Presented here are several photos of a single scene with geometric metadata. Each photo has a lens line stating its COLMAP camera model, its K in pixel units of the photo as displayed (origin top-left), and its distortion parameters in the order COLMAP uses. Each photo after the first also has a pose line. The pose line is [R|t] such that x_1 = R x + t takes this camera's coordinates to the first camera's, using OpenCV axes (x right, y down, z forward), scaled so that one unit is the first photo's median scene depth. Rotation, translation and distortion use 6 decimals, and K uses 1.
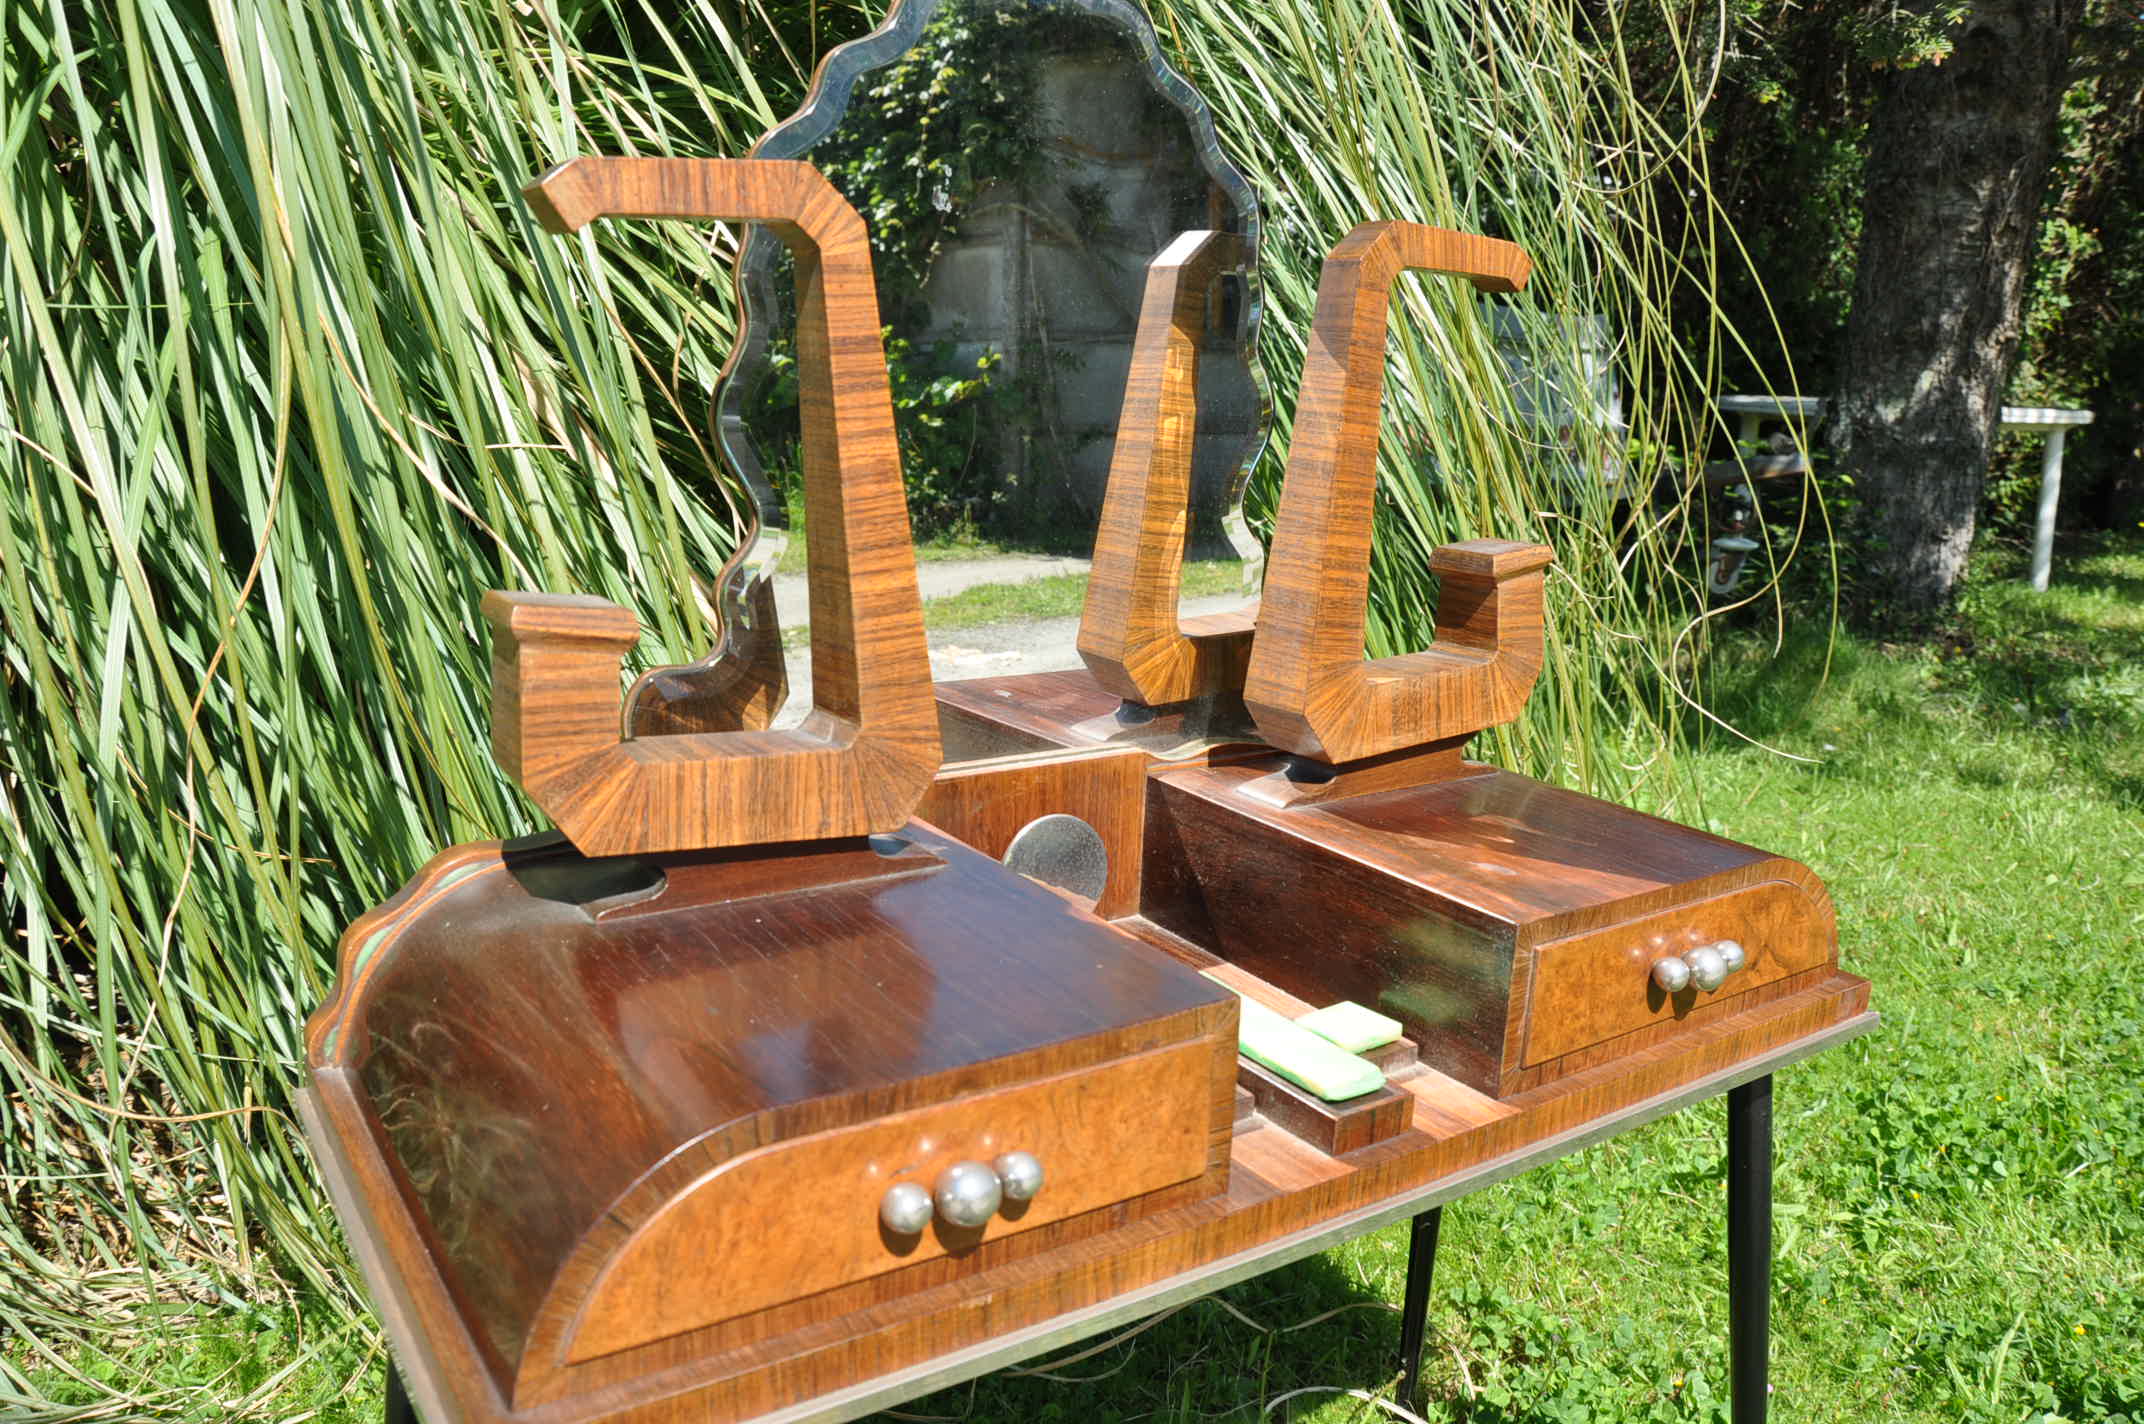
lens RADIAL K [[1659.7, 0, 1072.0], [0, 1659.7, 712.0], [0, 0, 1]] dist [-0.138230, 0.004279]
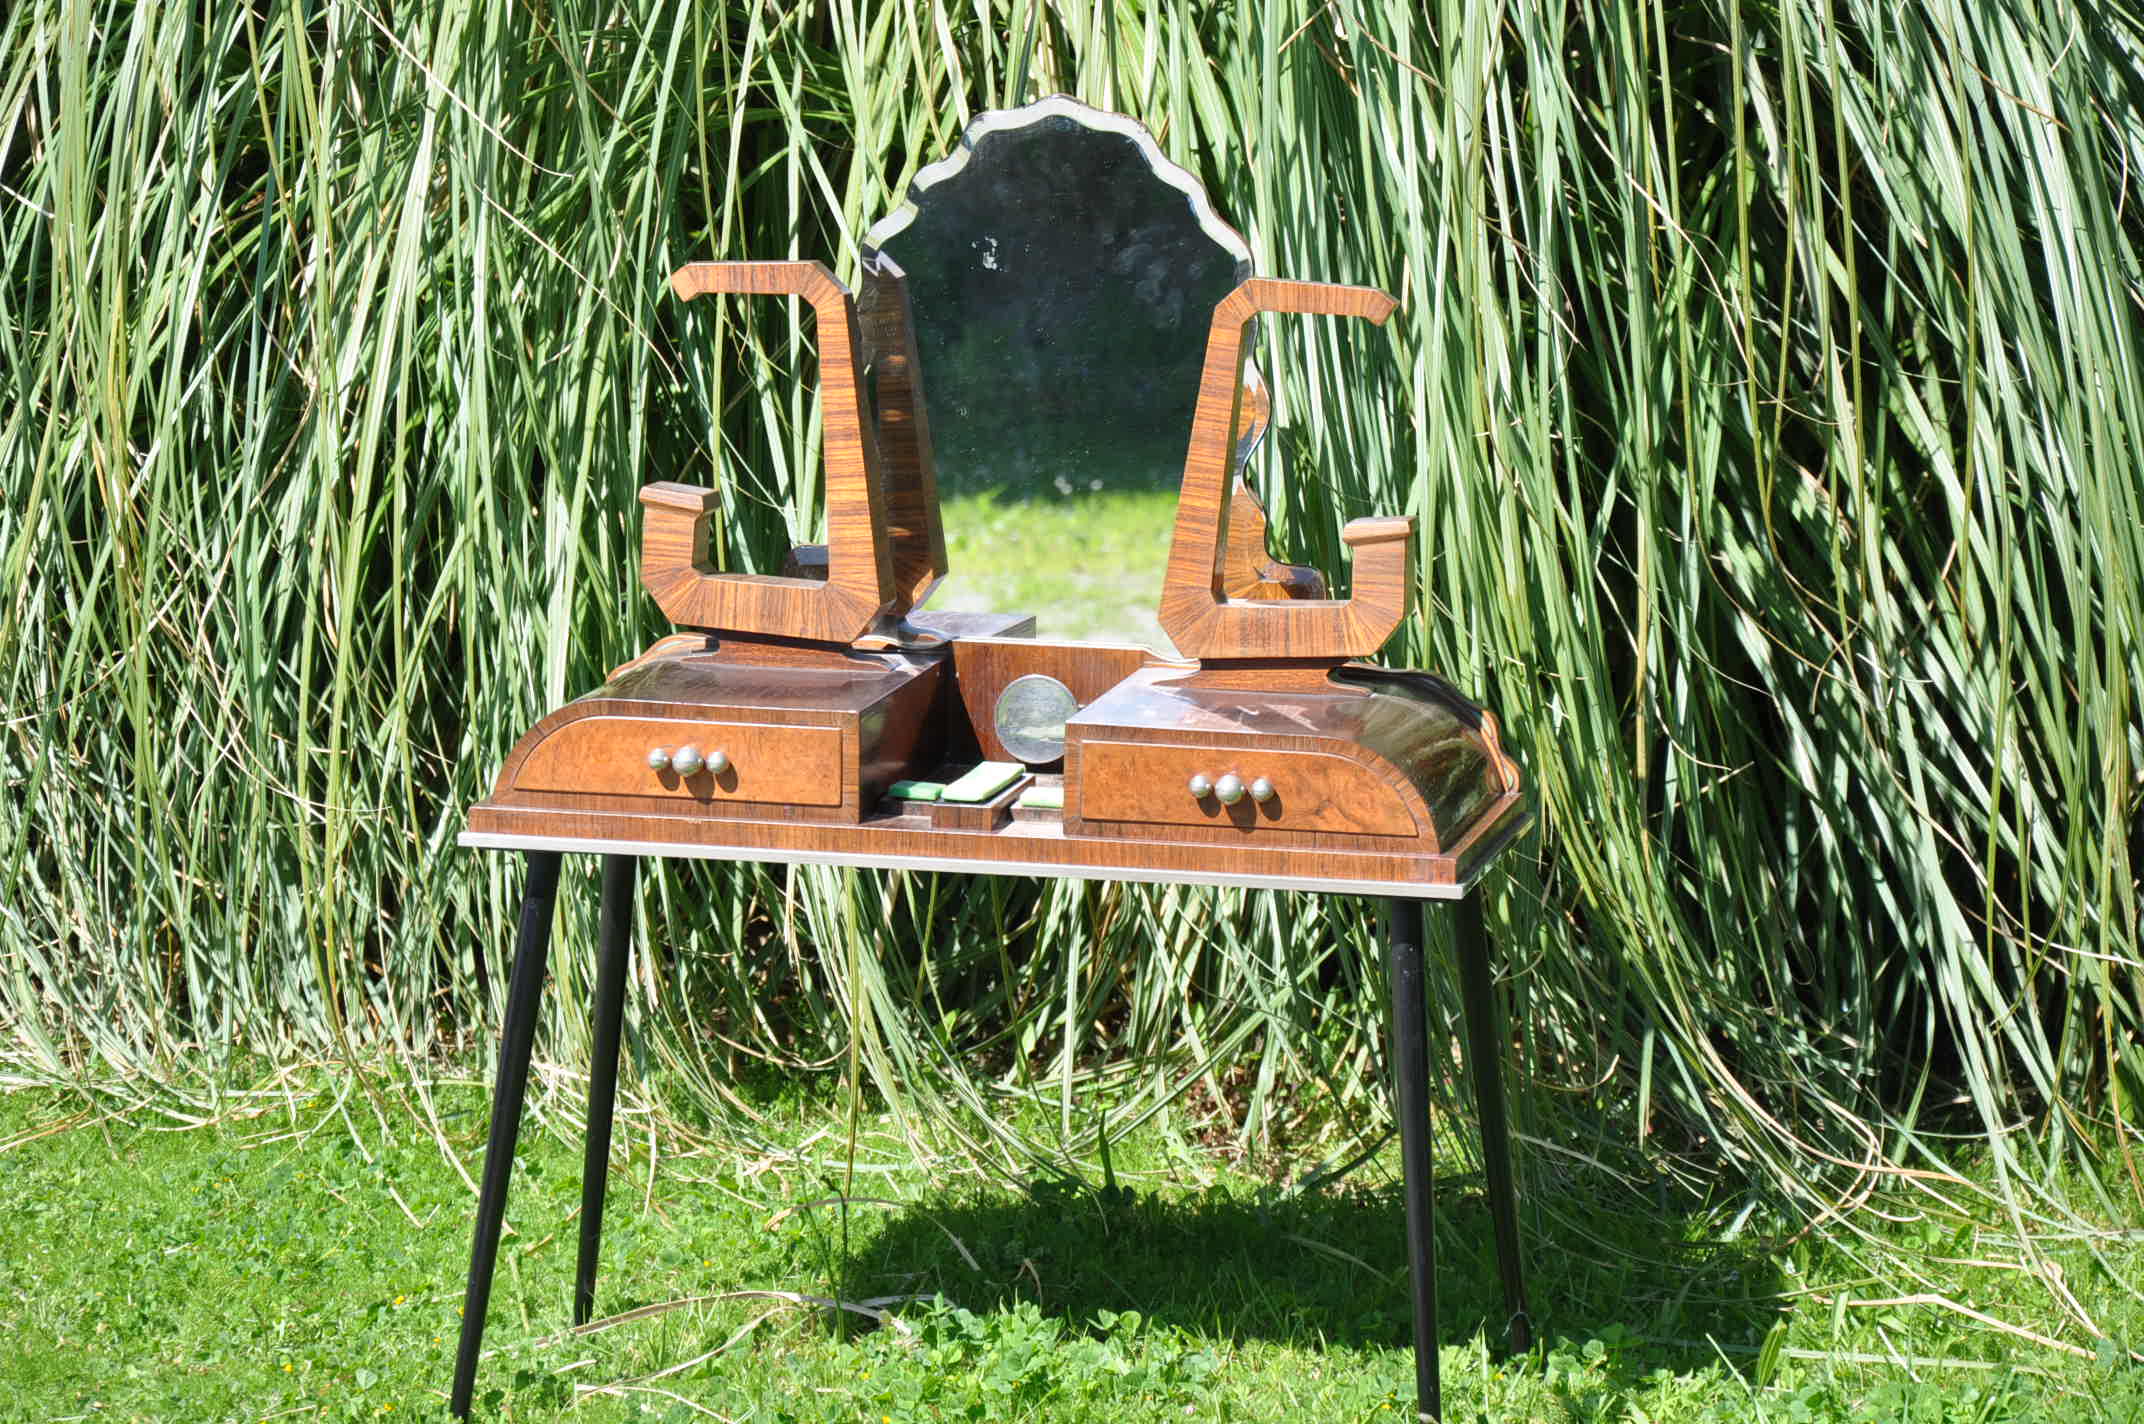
lens RADIAL K [[7332.2, 0, 1072.0], [0, 7332.2, 712.0], [0, 0, 1]] dist [1.070095, -0.038972]
pose [[0.687002, 0.087048, -0.721422, 5.901822], [-0.153700, 0.987744, -0.027184, 0.334770], [0.710214, 0.129558, 0.691961, -4.353247]]
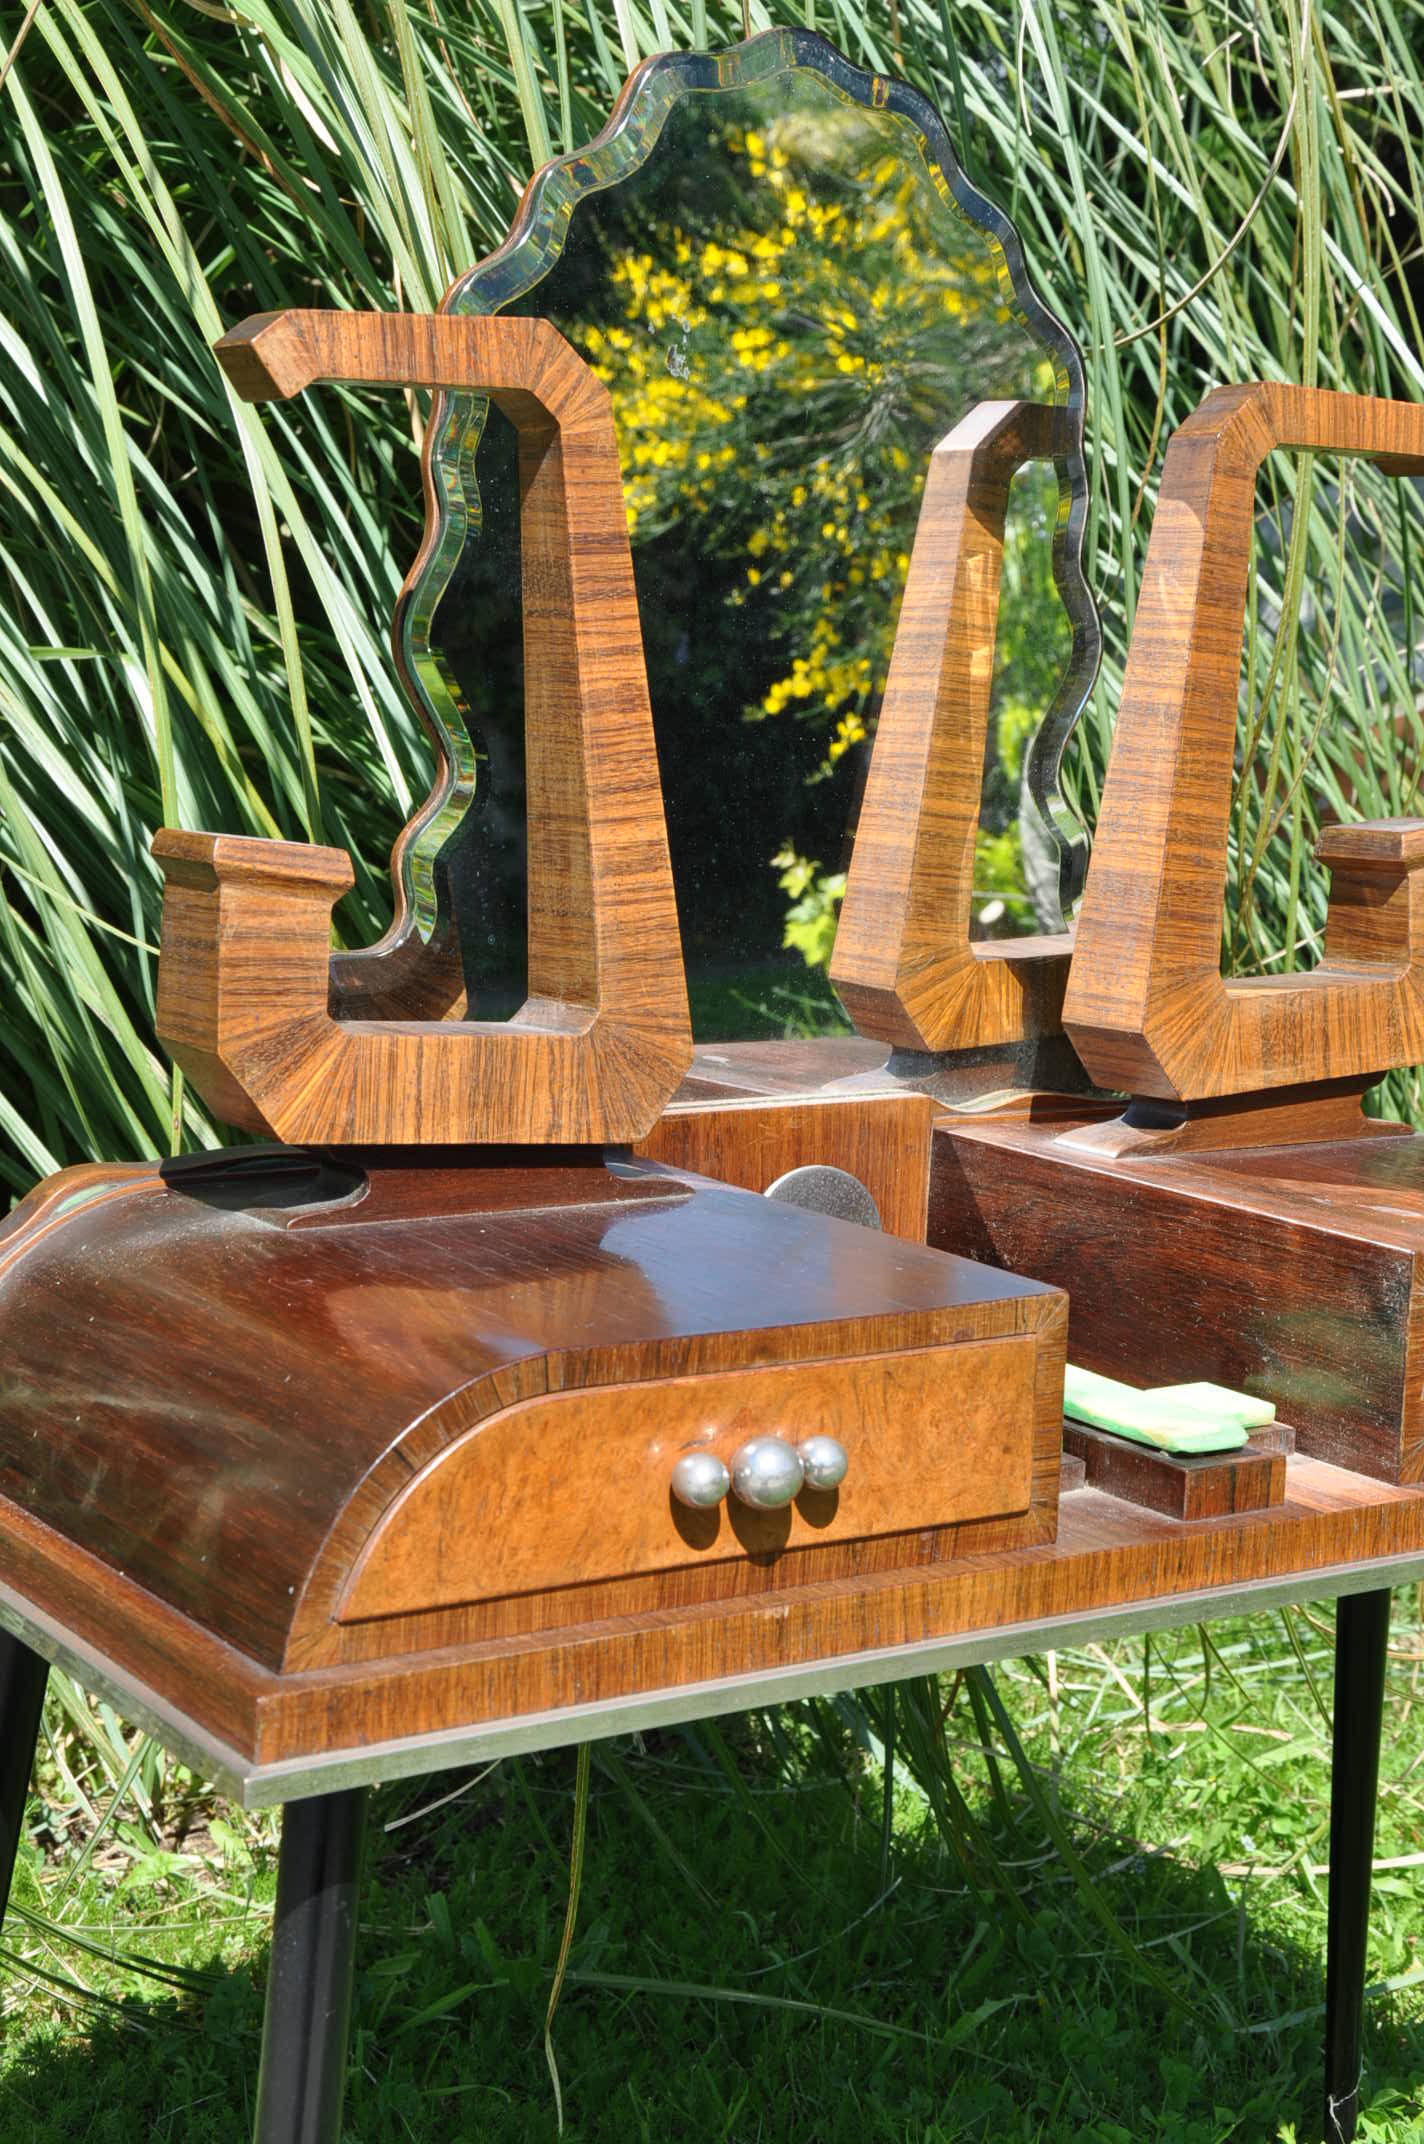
lens RADIAL K [[3256.4, 0, 692.7], [0, 3256.4, 1106.6], [0, 0, 1]] dist [0.122389, 0.127726]
pose [[0.999995, -0.000079, -0.003143, -0.078715], [-0.000142, 0.997514, -0.070463, 0.177068], [0.003140, 0.070463, 0.997509, -0.628364]]
